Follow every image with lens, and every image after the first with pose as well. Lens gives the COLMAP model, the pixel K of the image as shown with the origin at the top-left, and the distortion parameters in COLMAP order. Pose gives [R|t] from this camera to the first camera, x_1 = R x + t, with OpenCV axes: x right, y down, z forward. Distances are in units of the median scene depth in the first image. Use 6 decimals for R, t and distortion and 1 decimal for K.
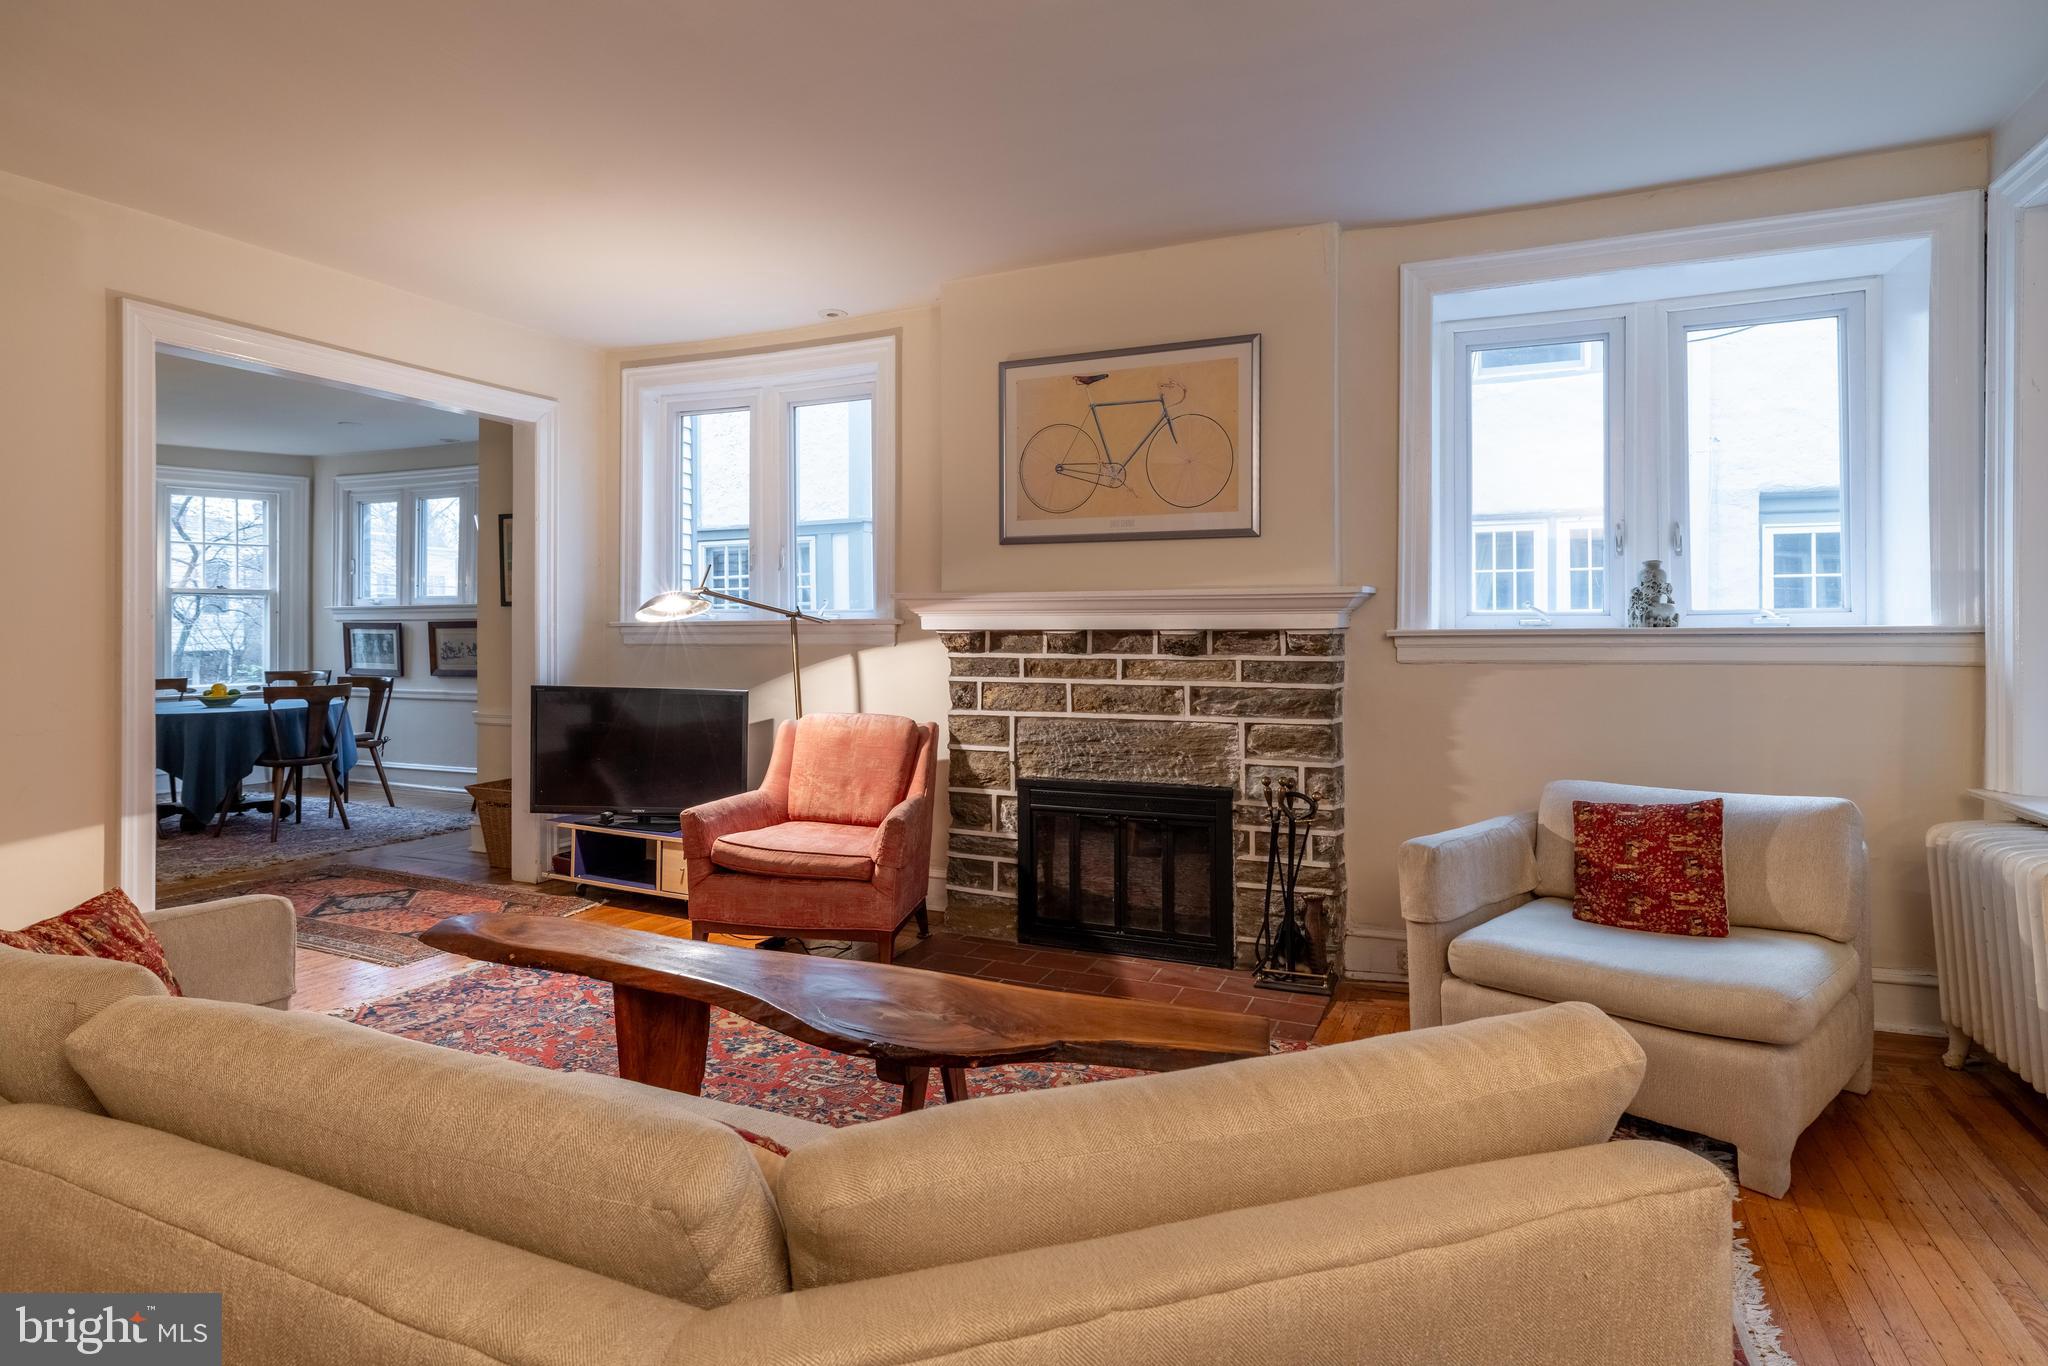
lens RADIAL K [[1073.6, 0, 1021.4], [0, 1073.6, 628.0], [0, 0, 1]] dist [-0.000637, -0.000246]
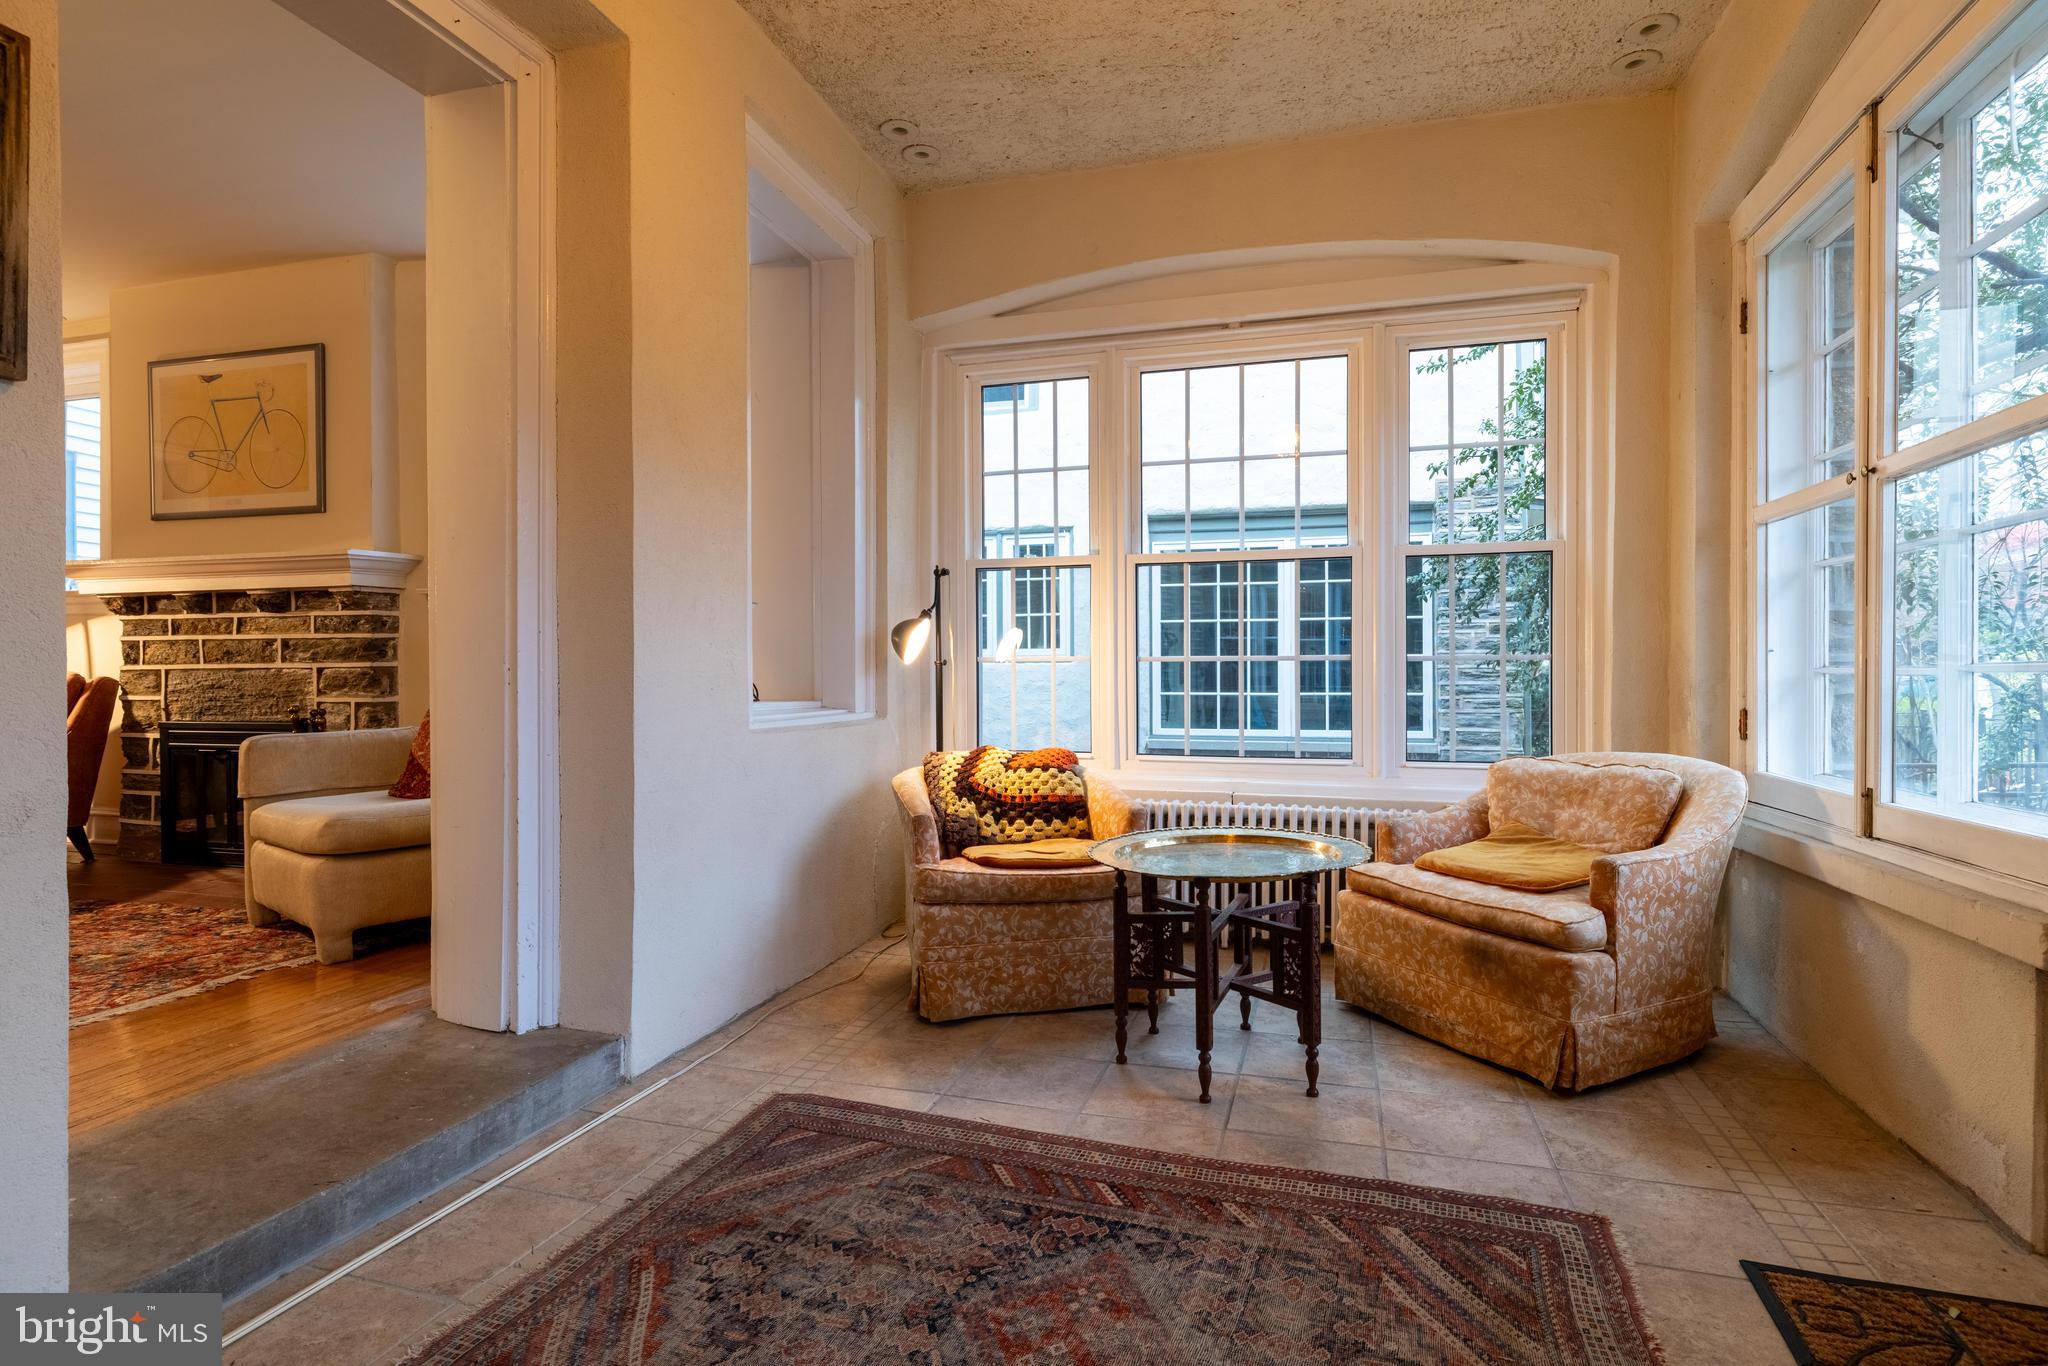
lens RADIAL K [[1020.4, 0, 1021.7], [0, 1020.4, 671.8], [0, 0, 1]] dist [0.002060, 0.000286]
pose [[0.989731, -0.001316, 0.142936, 0.791890], [0.000160, 0.999967, 0.008099, 0.080493], [-0.142942, -0.007993, 0.989699, -0.235022]]
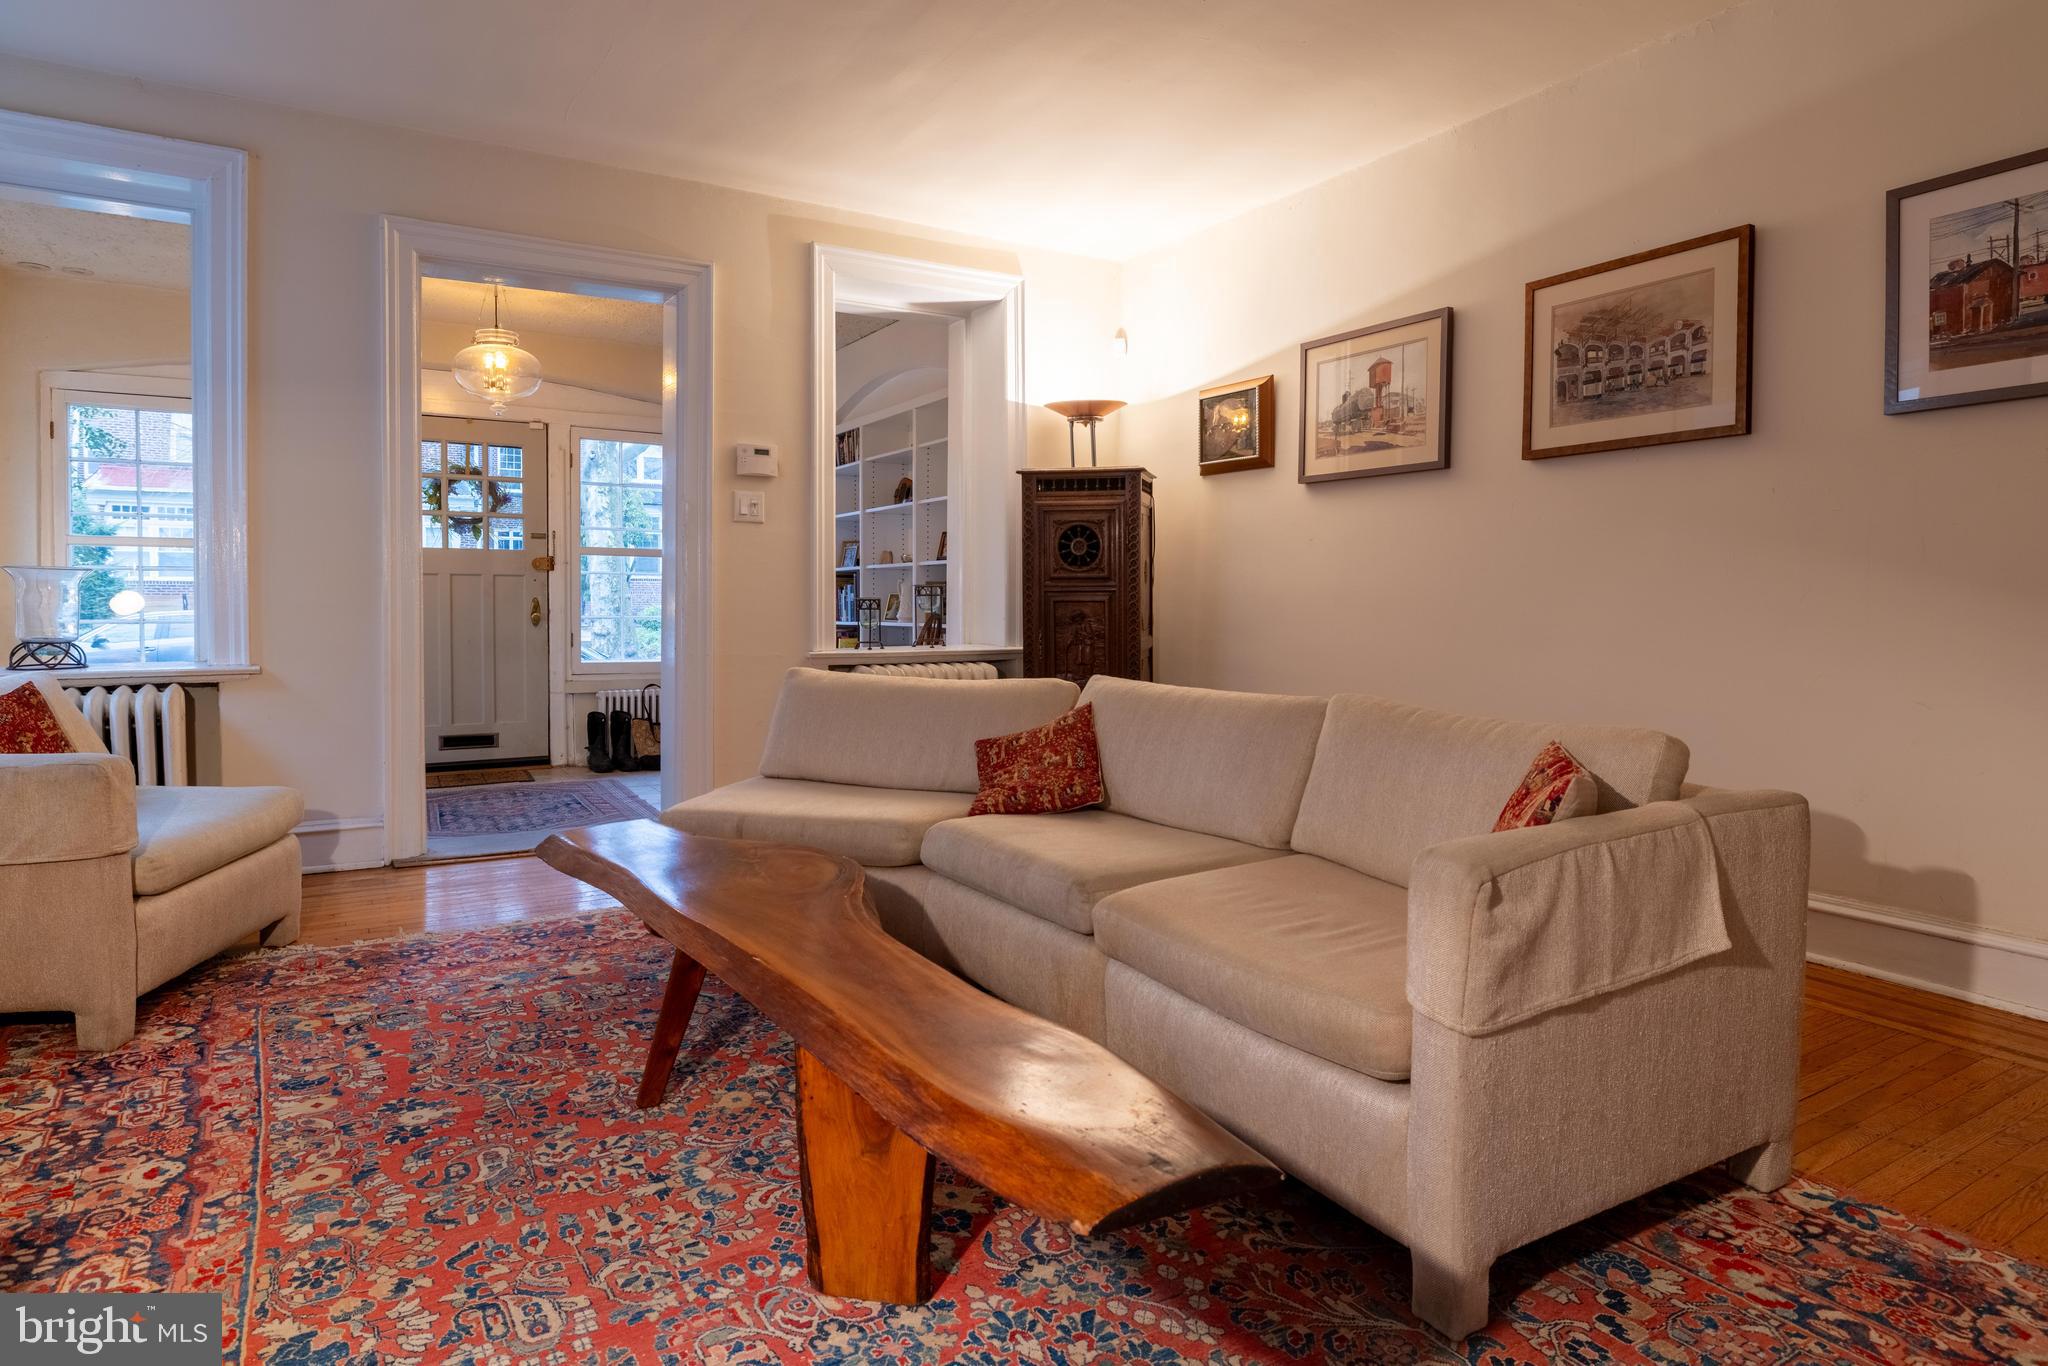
lens RADIAL K [[1160.4, 0, 1015.9], [0, 1160.4, 634.5], [0, 0, 1]] dist [0.000982, -0.001526]
pose [[-0.826317, -0.015976, 0.562979, -0.492180], [-0.003641, 0.999728, 0.023027, 0.061599], [-0.563194, 0.016978, -0.826150, 0.962069]]
